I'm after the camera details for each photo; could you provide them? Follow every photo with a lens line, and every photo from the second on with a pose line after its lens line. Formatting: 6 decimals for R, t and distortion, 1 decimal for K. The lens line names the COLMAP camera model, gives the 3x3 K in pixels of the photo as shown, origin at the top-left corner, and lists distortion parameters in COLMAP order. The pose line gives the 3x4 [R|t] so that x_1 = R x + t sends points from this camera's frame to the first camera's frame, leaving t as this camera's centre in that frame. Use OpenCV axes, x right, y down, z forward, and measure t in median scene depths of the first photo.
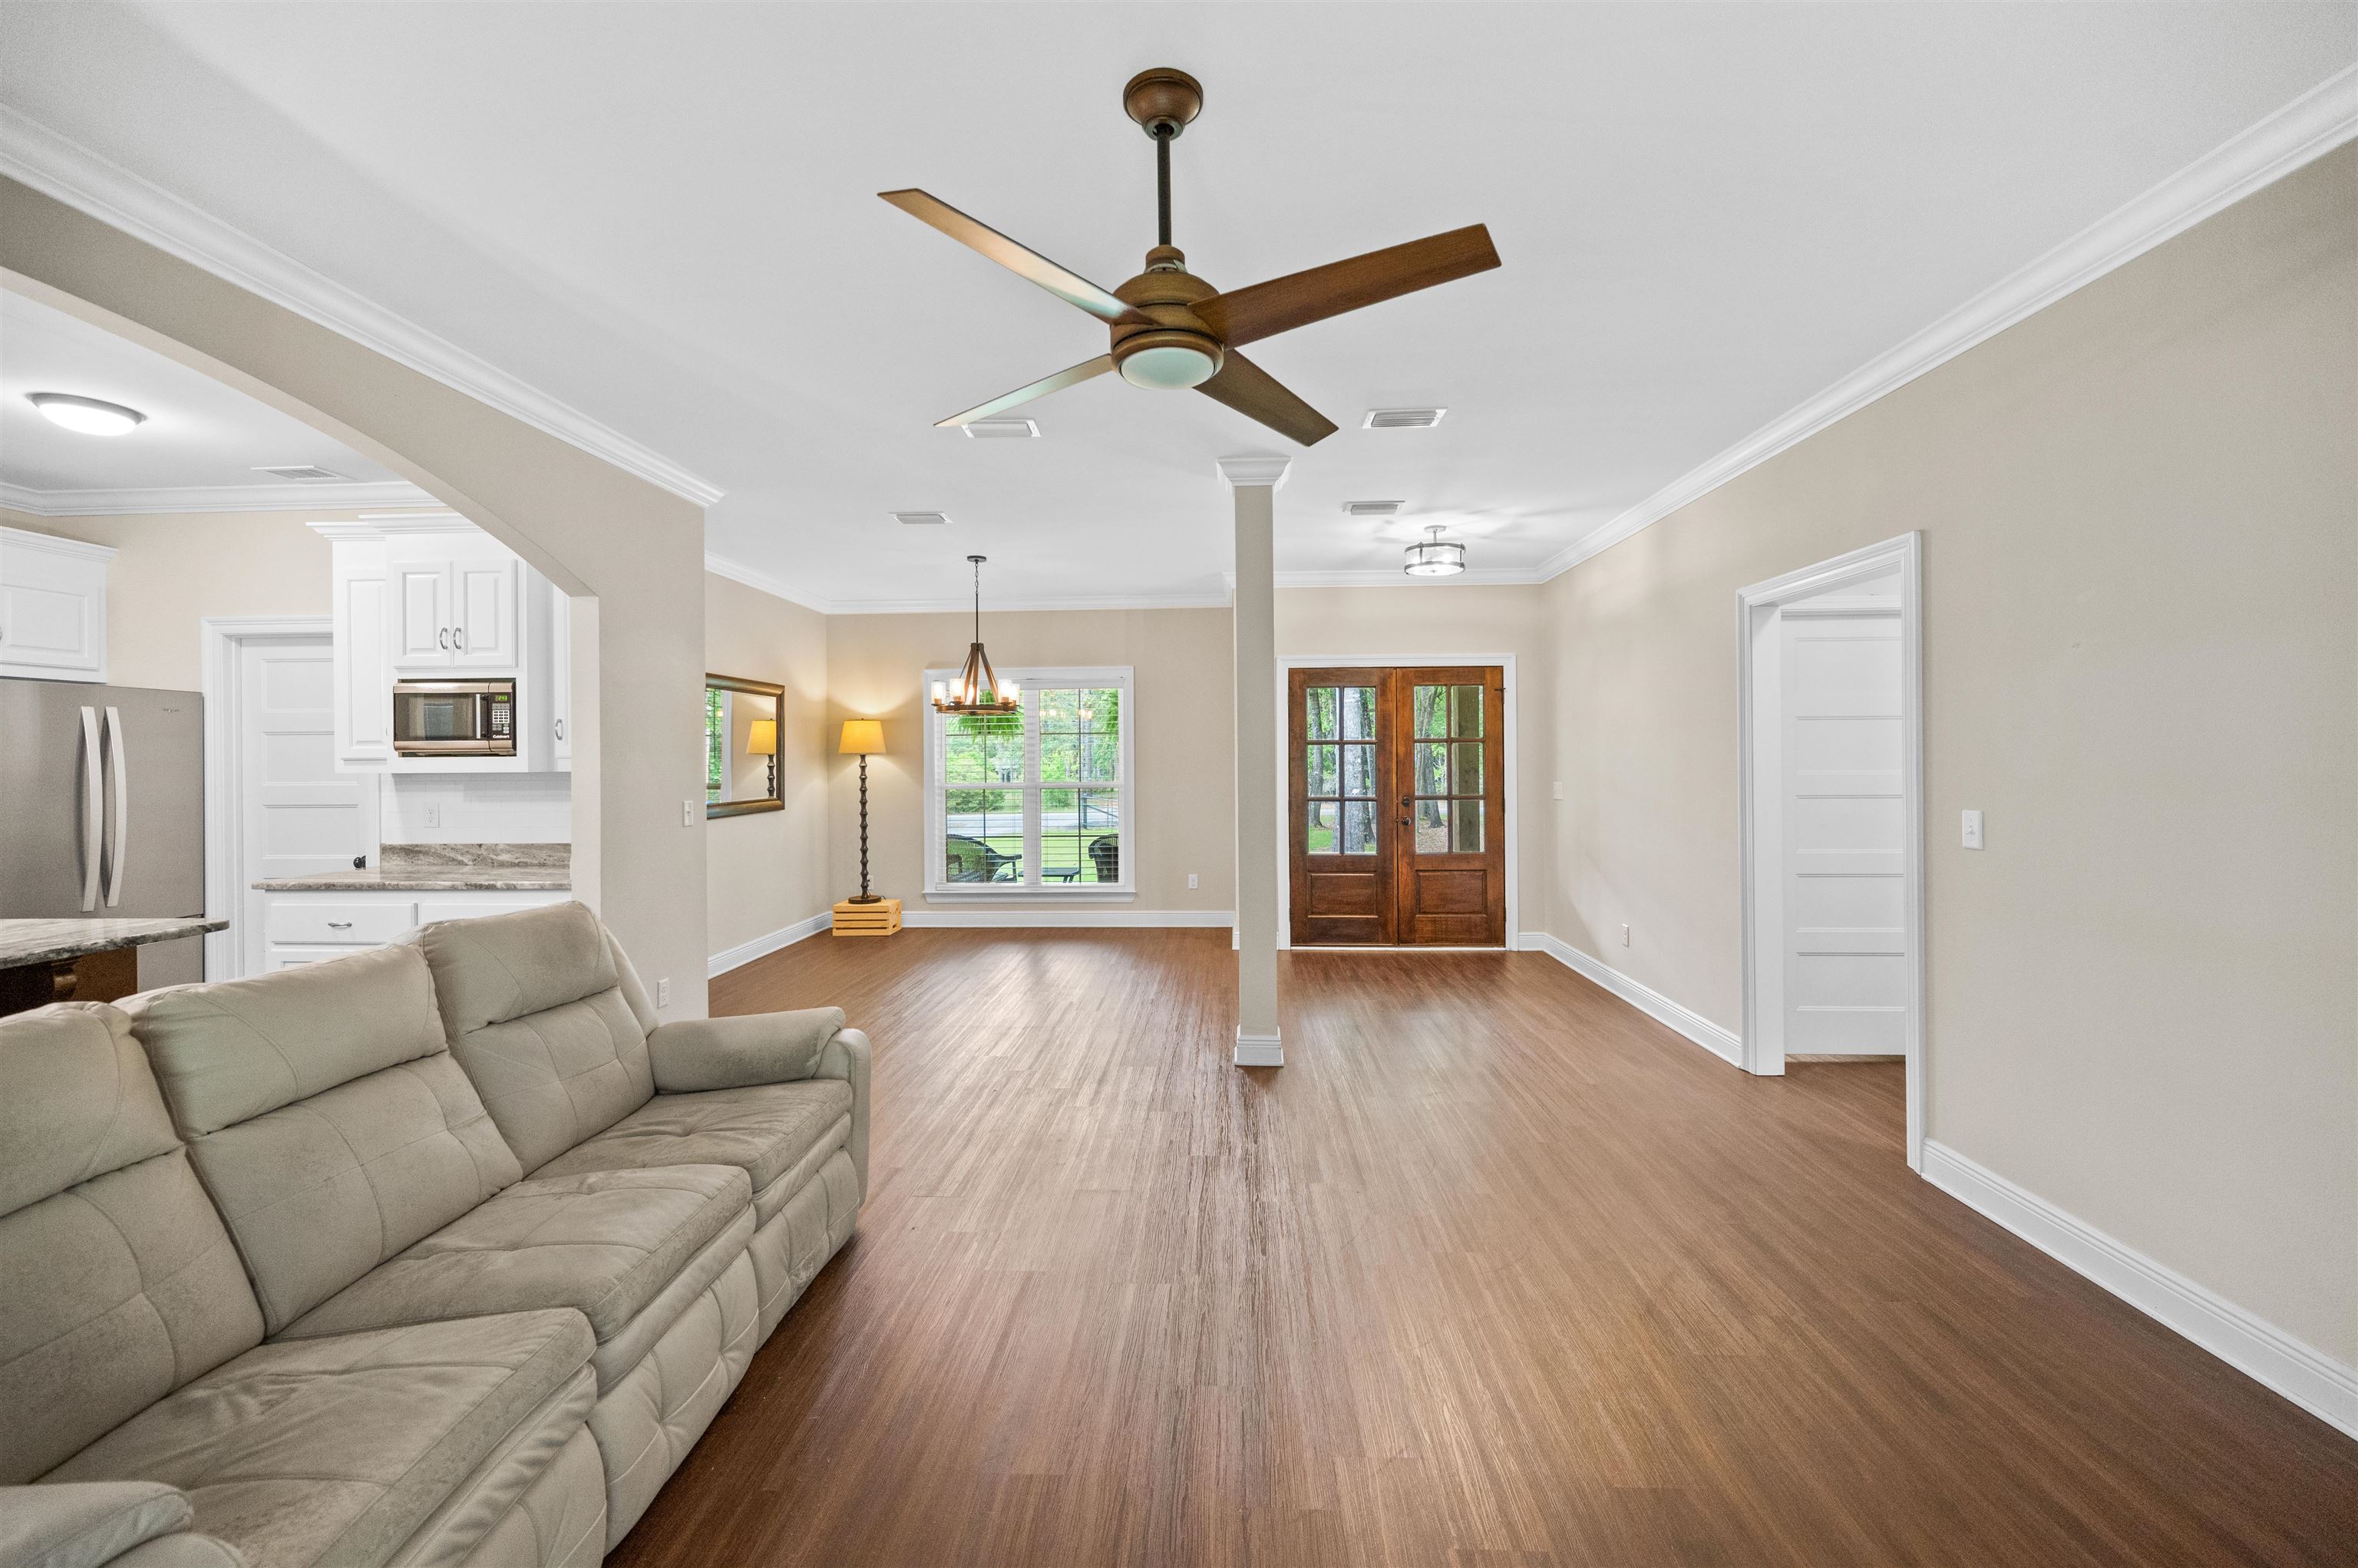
lens RADIAL K [[936.3, 0, 1184.3], [0, 936.3, 759.0], [0, 0, 1]] dist [0.000958, 0.000191]
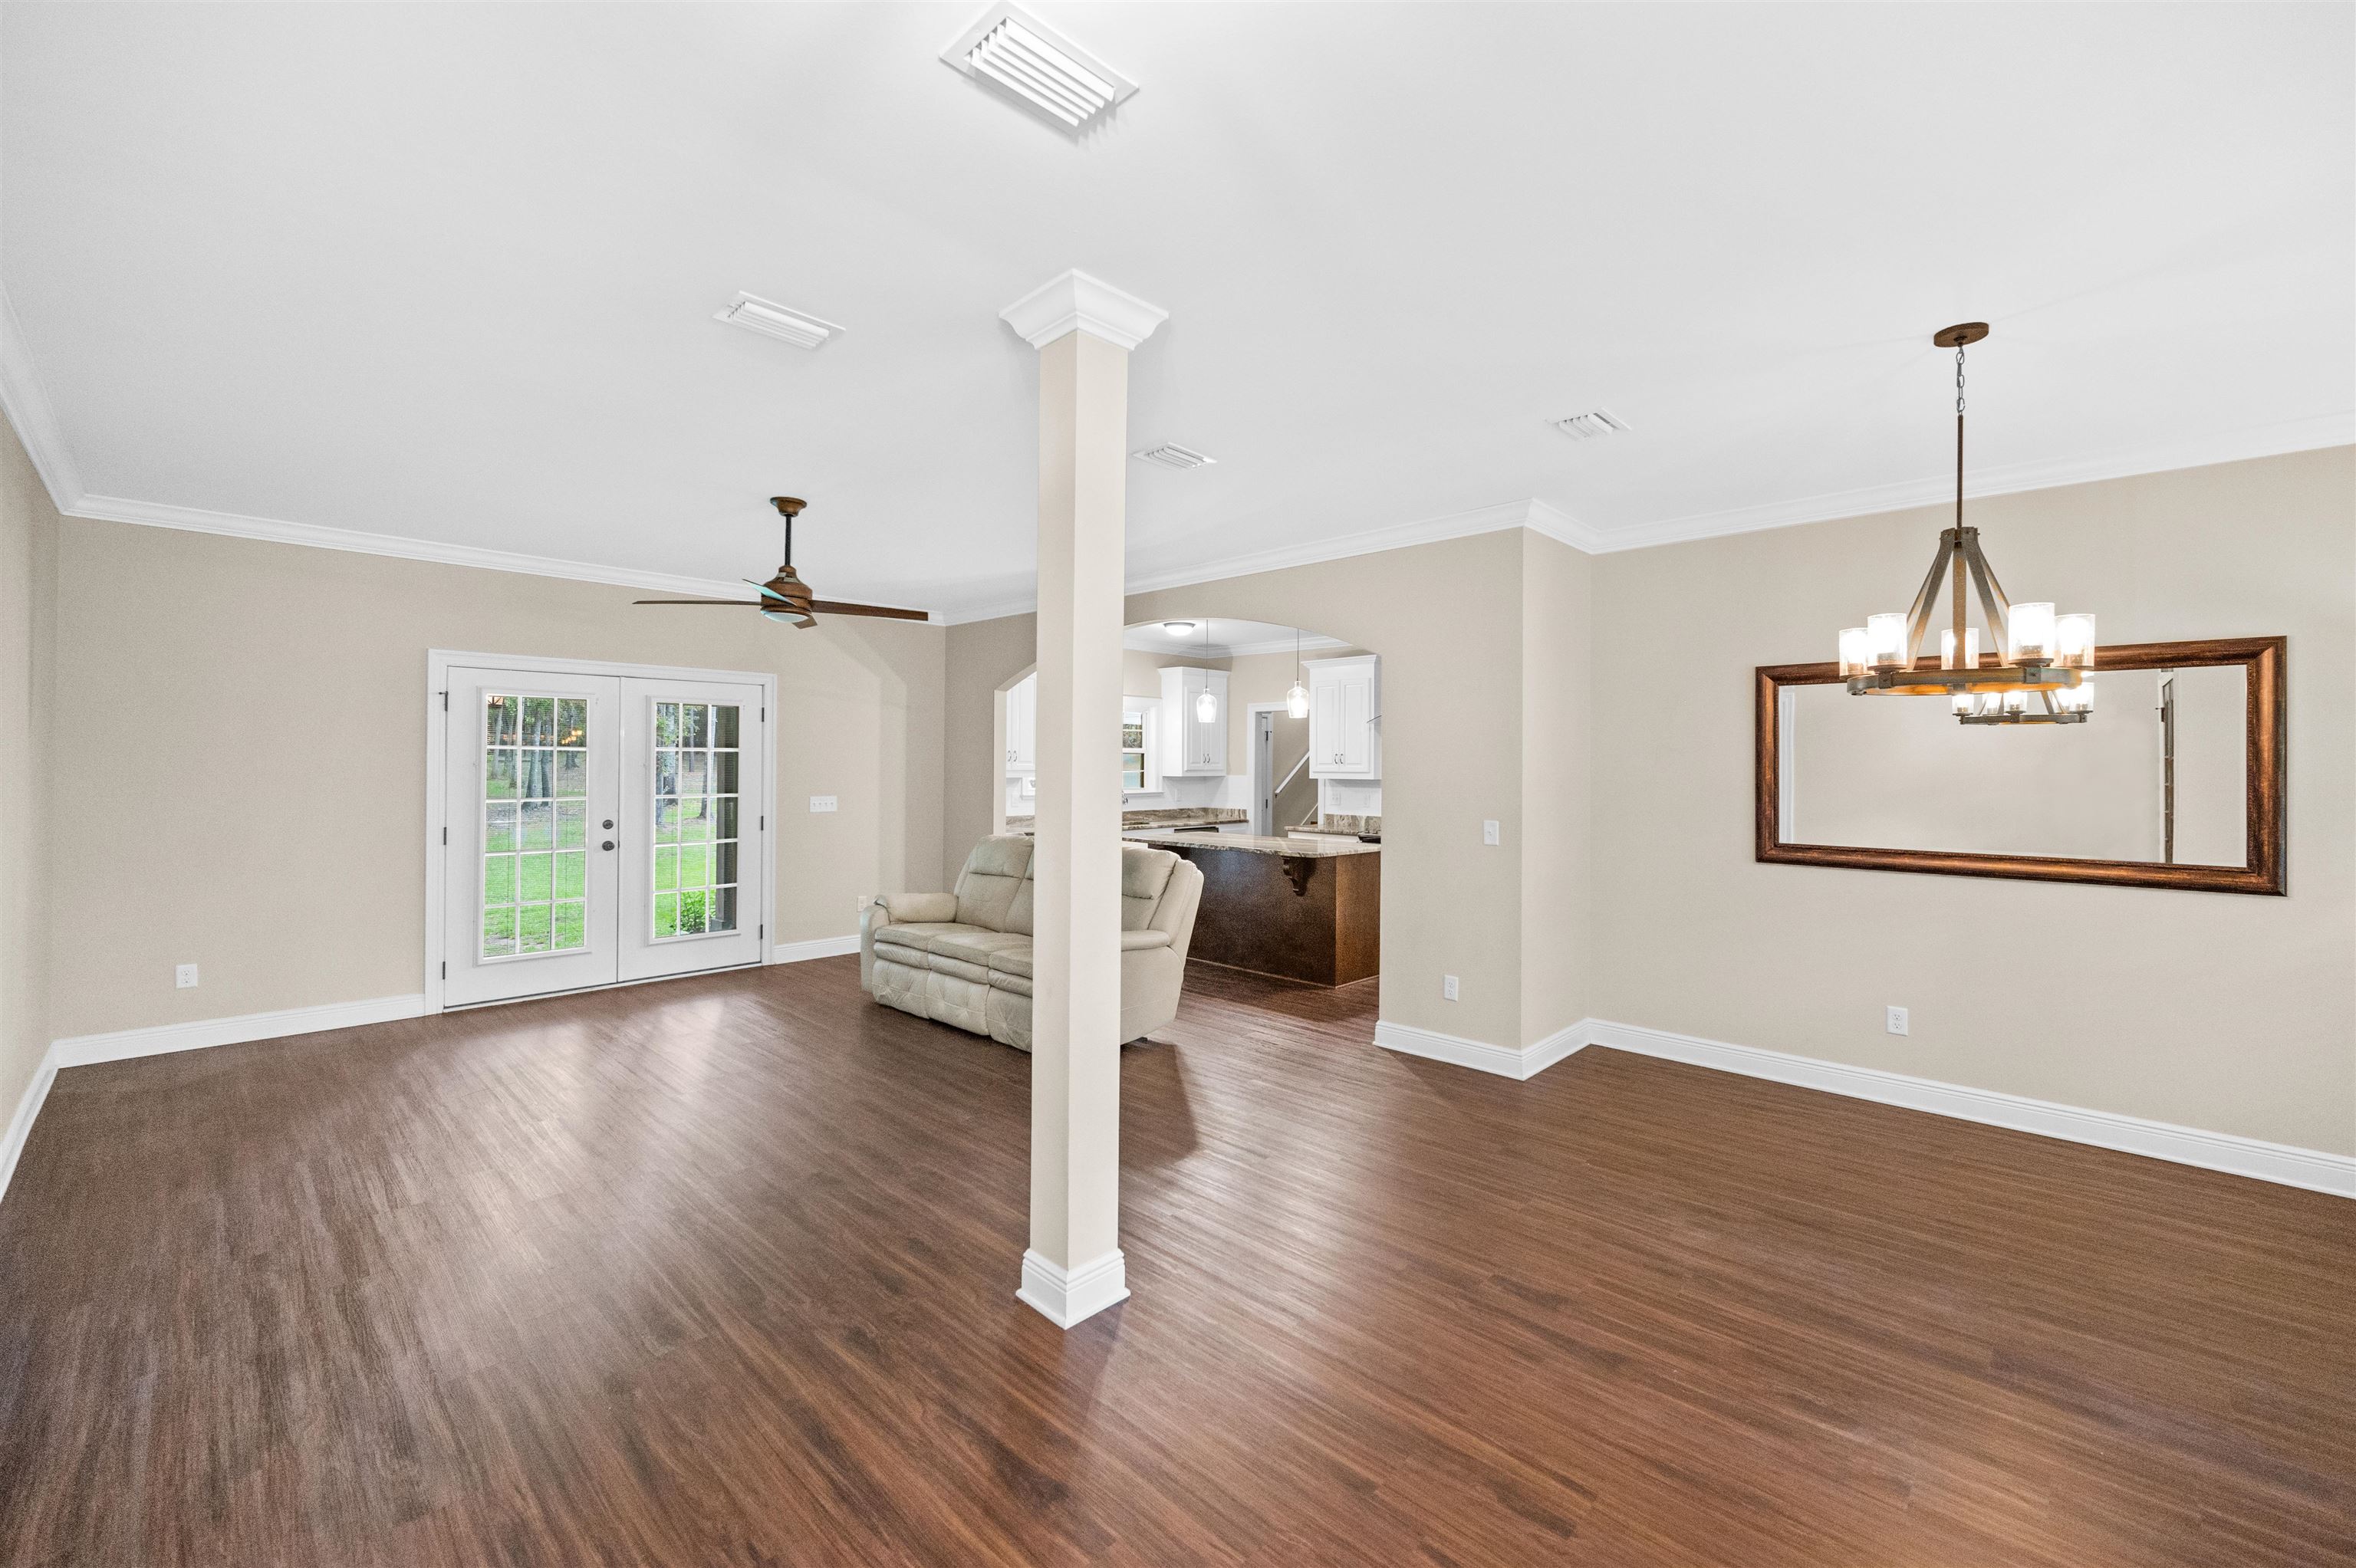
lens RADIAL K [[968.0, 0, 1187.3], [0, 968.0, 755.1], [0, 0, 1]] dist [0.000209, 0.000139]
pose [[-0.660731, -0.008825, -0.750571, 0.324101], [-0.004819, 0.999960, -0.007516, -0.011669], [0.750607, -0.001349, -0.660747, 0.945504]]
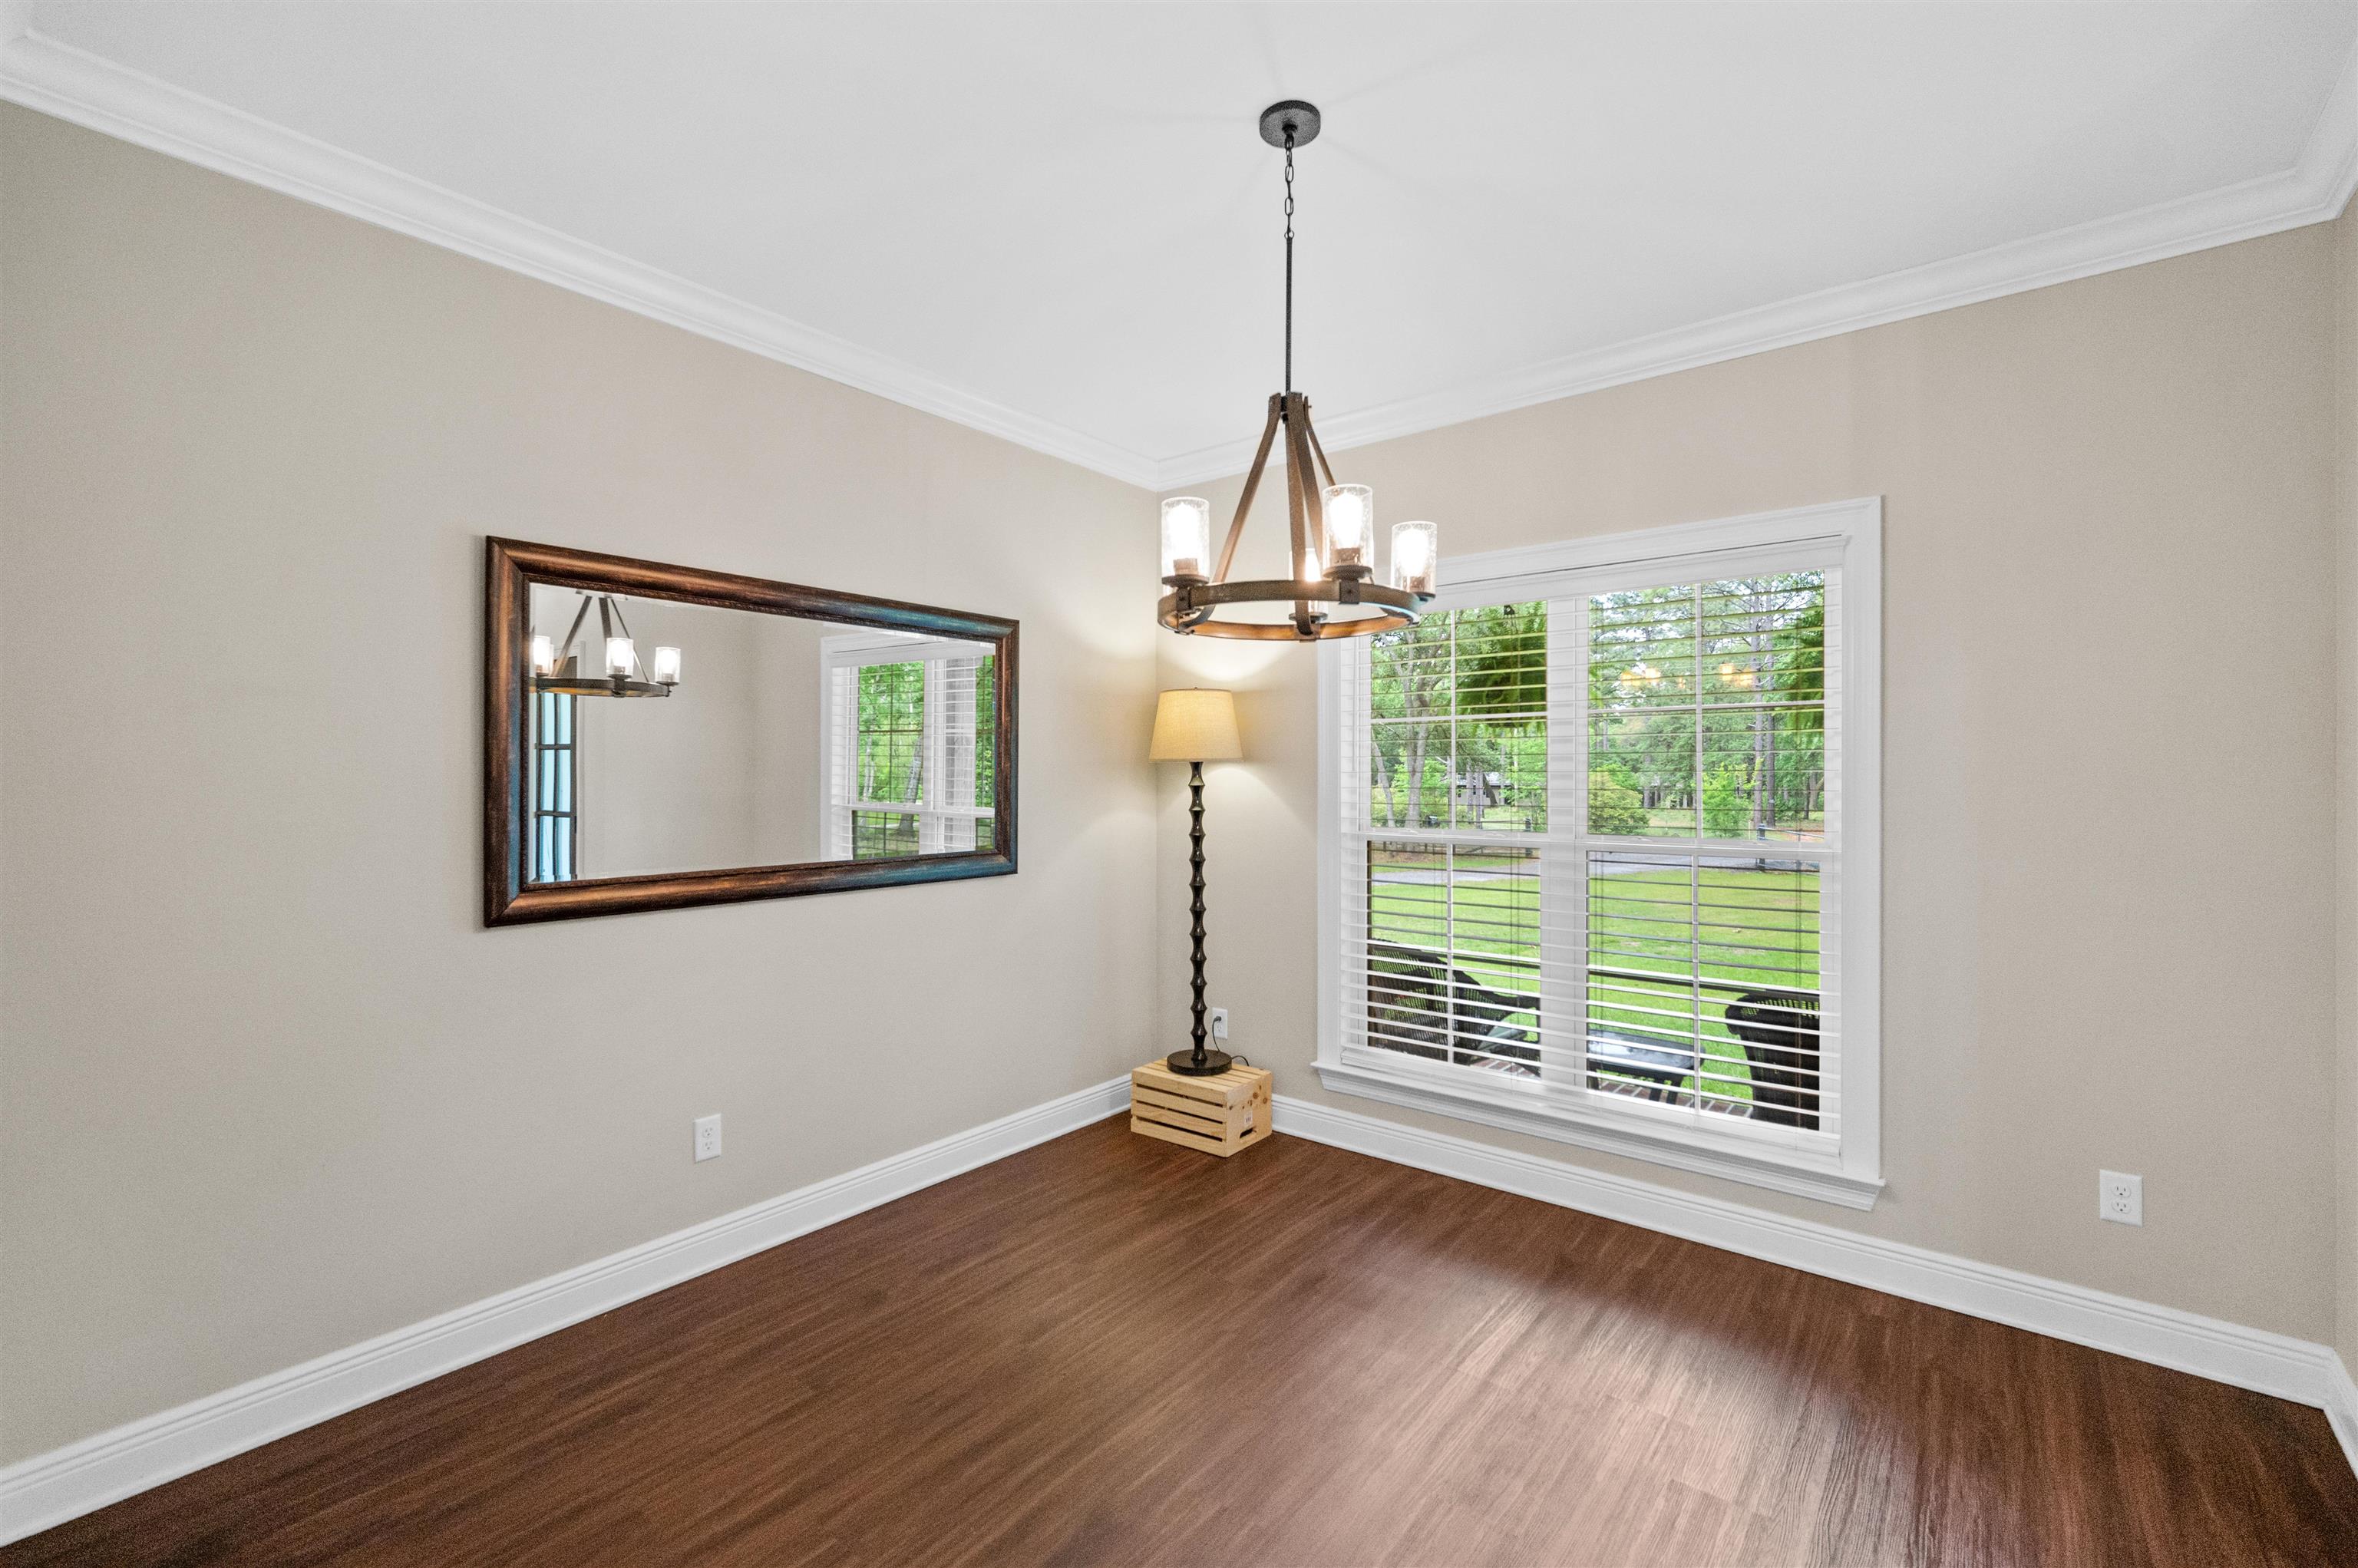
lens RADIAL K [[1000.9, 0, 1179.0], [0, 1000.9, 775.0], [0, 0, 1]] dist [0.001356, -0.000078]
pose [[0.804179, 0.009816, -0.594305, -0.048695], [-0.008728, 0.999951, 0.004705, -0.001065], [0.594322, 0.001404, 0.804226, 0.654940]]
